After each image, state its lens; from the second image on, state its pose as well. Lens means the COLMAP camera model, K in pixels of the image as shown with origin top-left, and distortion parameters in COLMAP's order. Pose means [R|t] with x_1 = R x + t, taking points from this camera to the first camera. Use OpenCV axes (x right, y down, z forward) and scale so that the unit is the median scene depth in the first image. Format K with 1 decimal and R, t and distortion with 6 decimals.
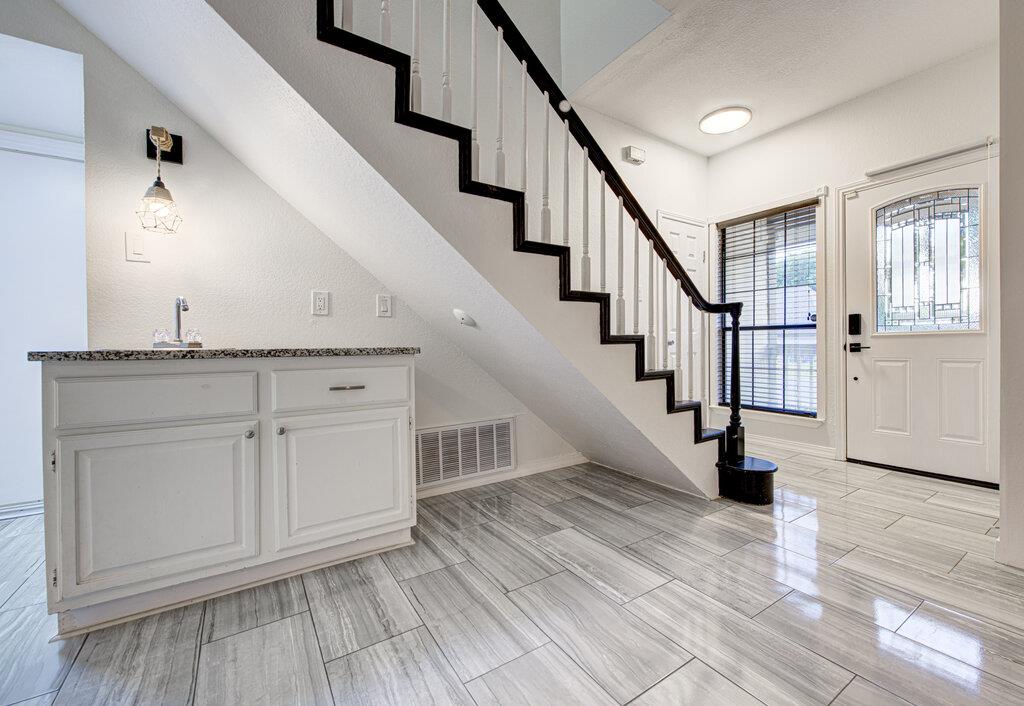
lens RADIAL K [[420.2, 0, 514.2], [0, 420.2, 348.7], [0, 0, 1]] dist [0.001871, 0.000012]
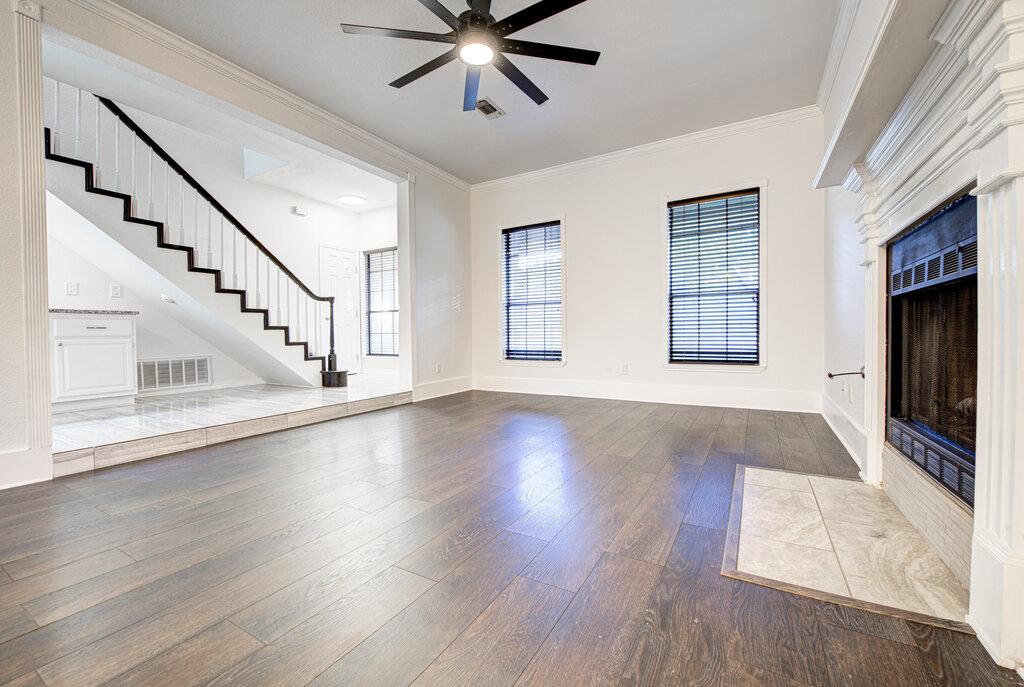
lens RADIAL K [[417.9, 0, 514.4], [0, 417.9, 339.1], [0, 0, 1]] dist [-0.004500, -0.000331]
pose [[0.885798, -0.008191, 0.463998, 0.362973], [0.009213, 0.999958, 0.000064, 0.115093], [-0.463979, 0.004218, 0.885836, -1.322636]]
